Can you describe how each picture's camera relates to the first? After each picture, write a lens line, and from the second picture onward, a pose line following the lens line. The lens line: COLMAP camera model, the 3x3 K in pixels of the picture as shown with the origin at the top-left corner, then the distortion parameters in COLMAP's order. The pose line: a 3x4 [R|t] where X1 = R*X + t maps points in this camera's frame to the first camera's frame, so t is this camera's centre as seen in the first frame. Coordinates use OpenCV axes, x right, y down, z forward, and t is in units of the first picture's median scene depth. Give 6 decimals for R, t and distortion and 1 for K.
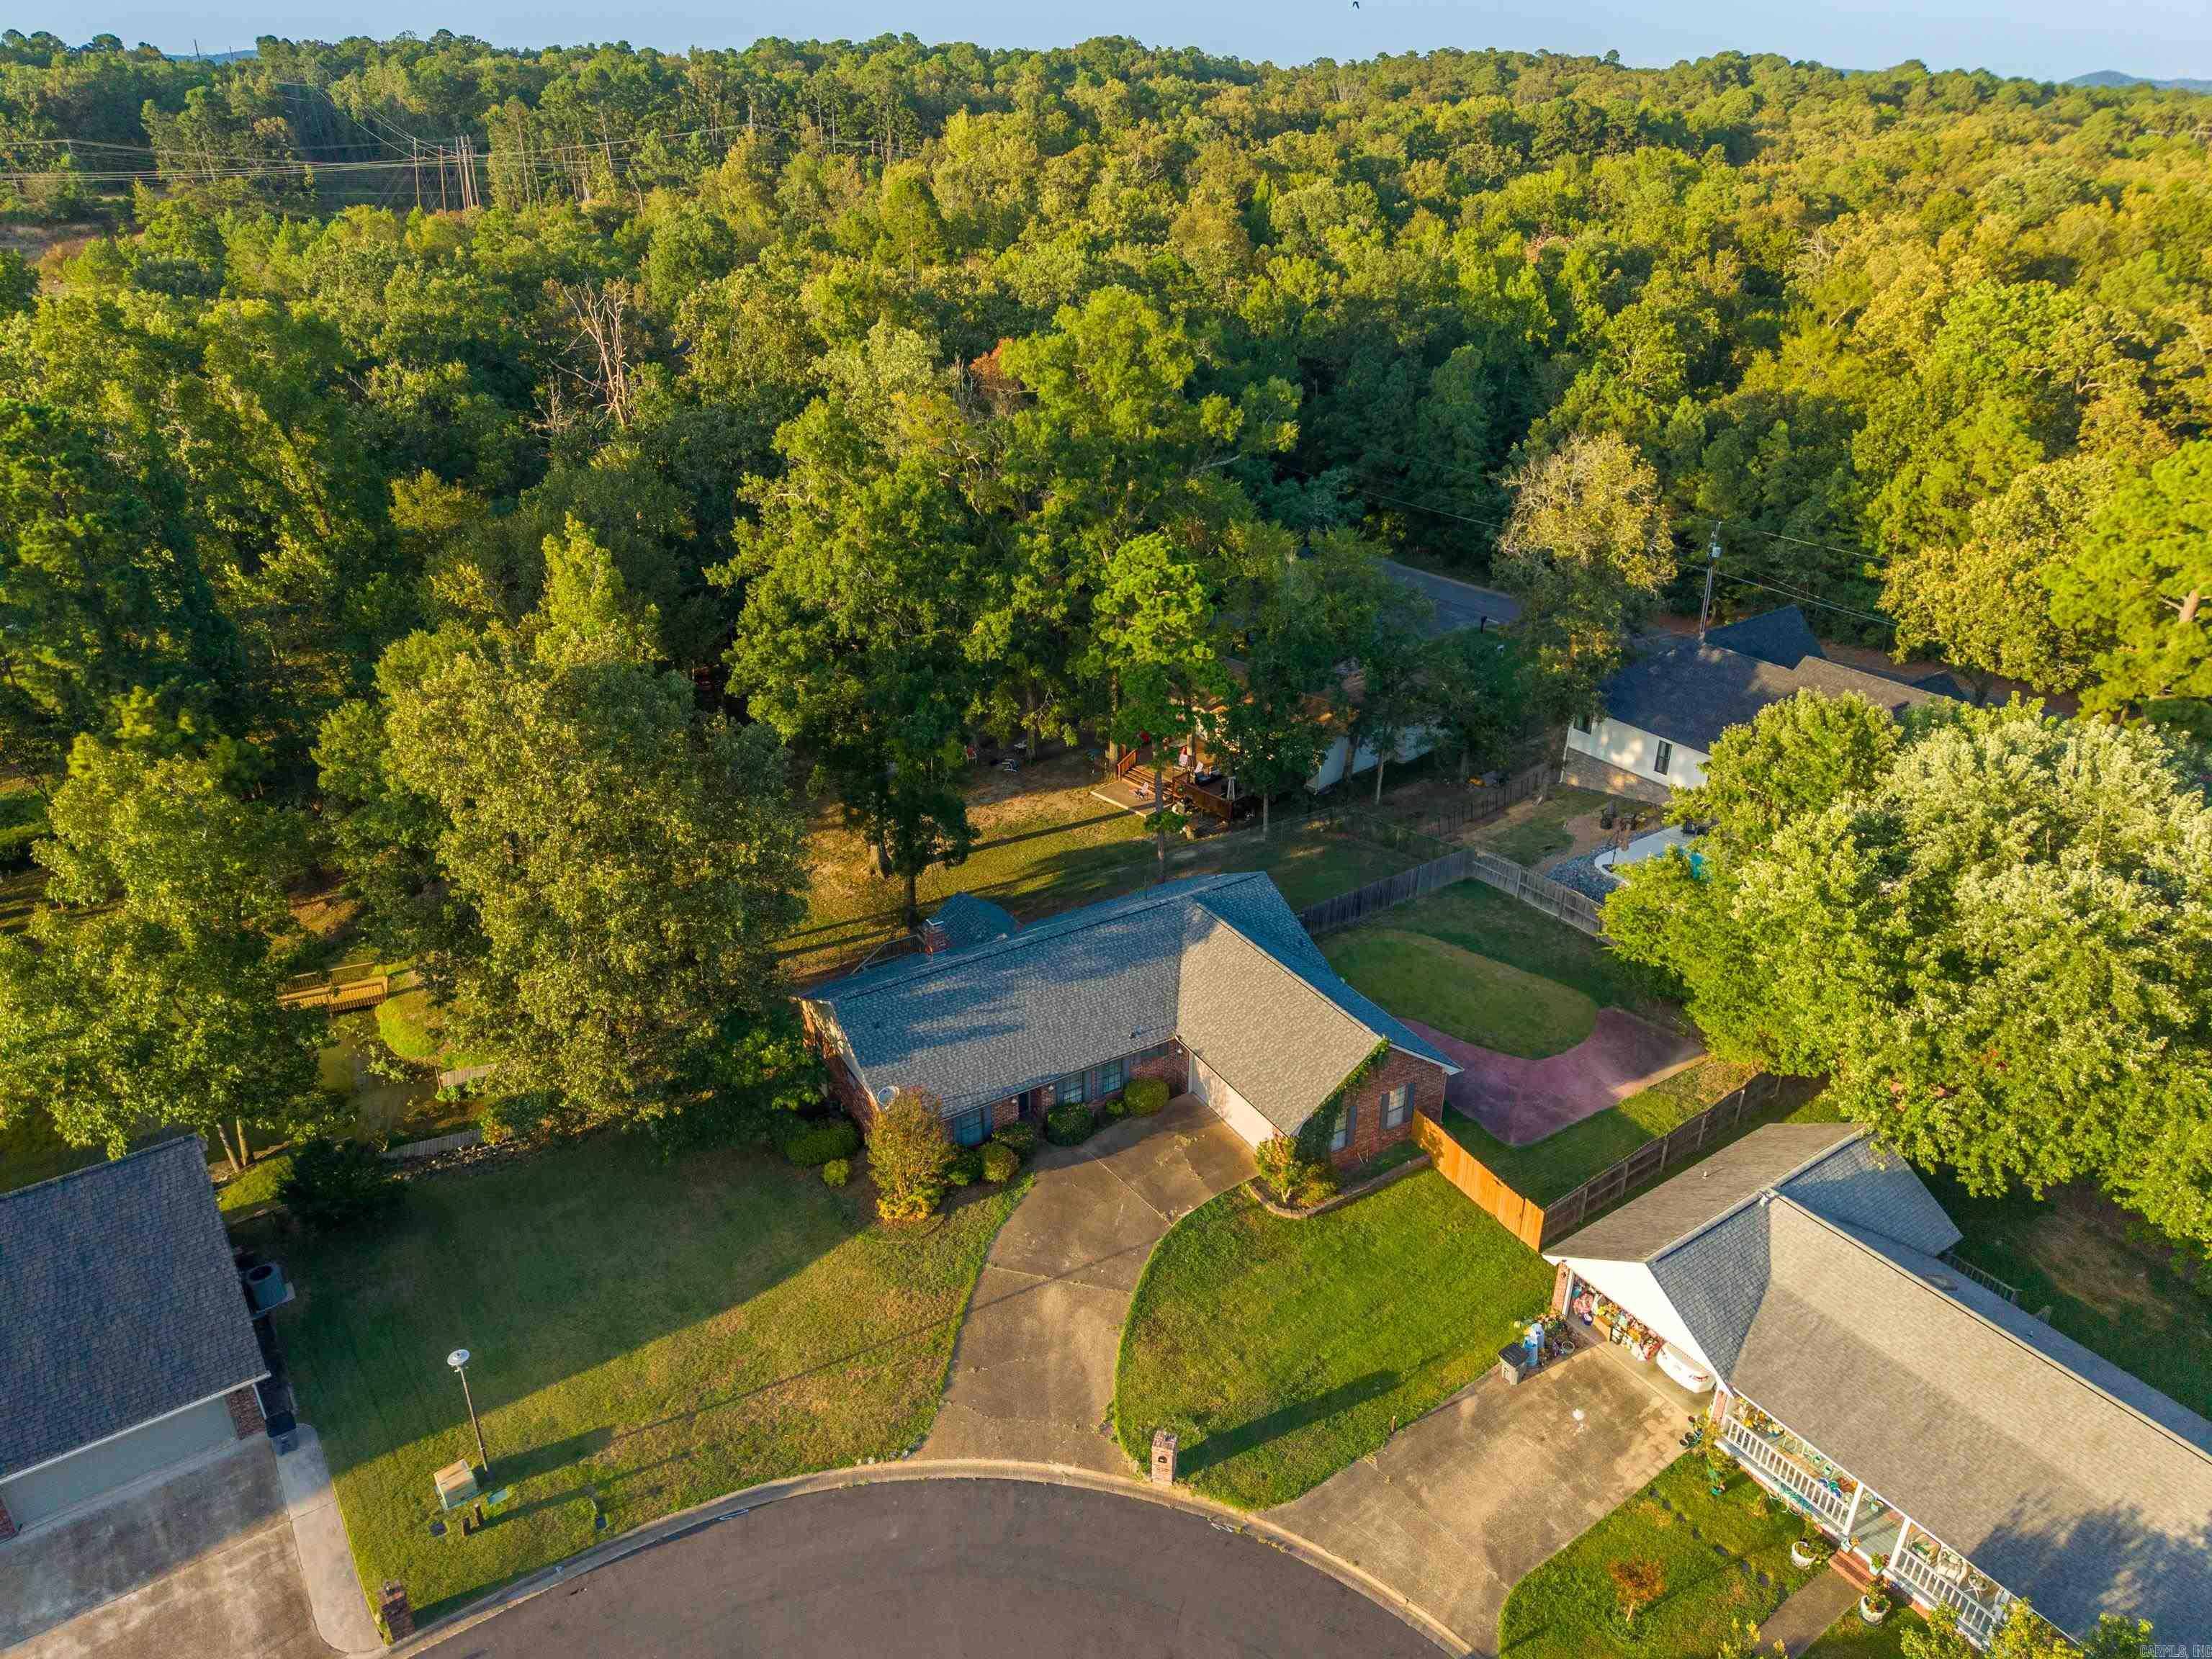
lens RADIAL K [[1499.0, 0, 1106.0], [0, 1499.0, 829.5], [0, 0, 1]] dist [0.008864, -0.003245]
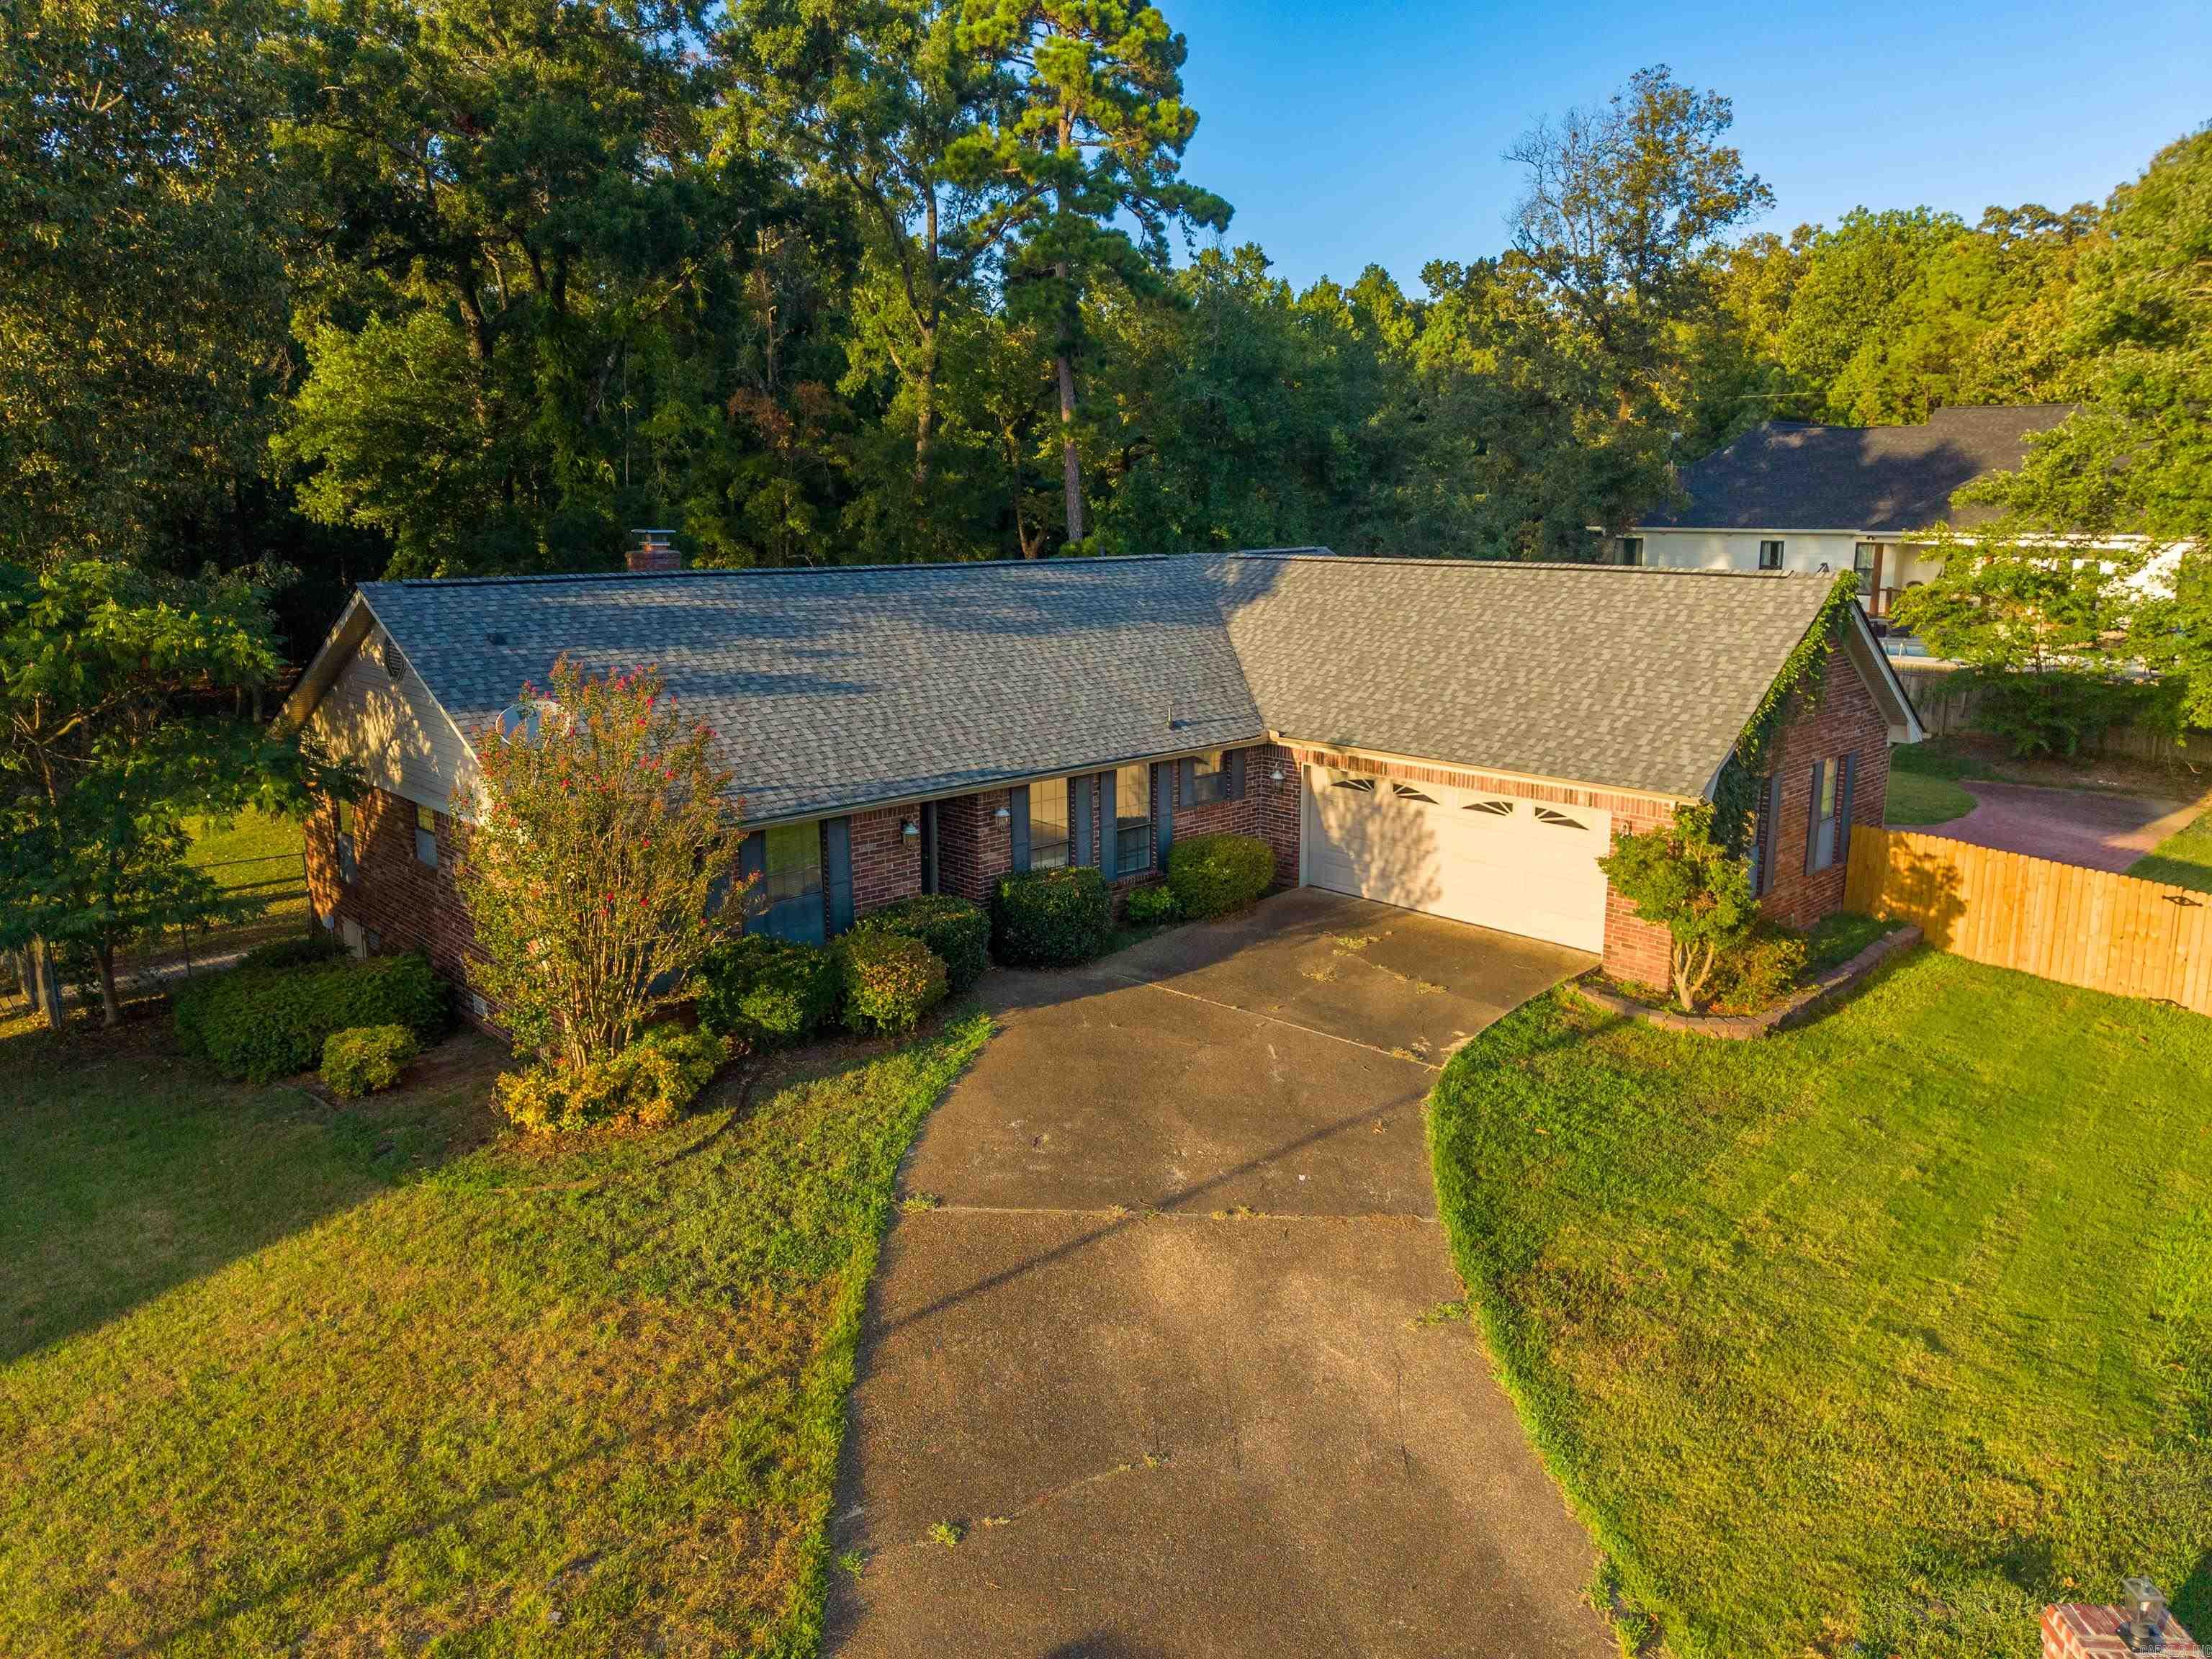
lens RADIAL K [[1499.0, 0, 1106.0], [0, 1499.0, 829.5], [0, 0, 1]] dist [0.008864, -0.003245]
pose [[0.974317, -0.047934, 0.220018, -0.098036], [0.101943, 0.965112, -0.241176, 0.283021], [-0.200781, 0.257411, 0.945212, 0.679560]]
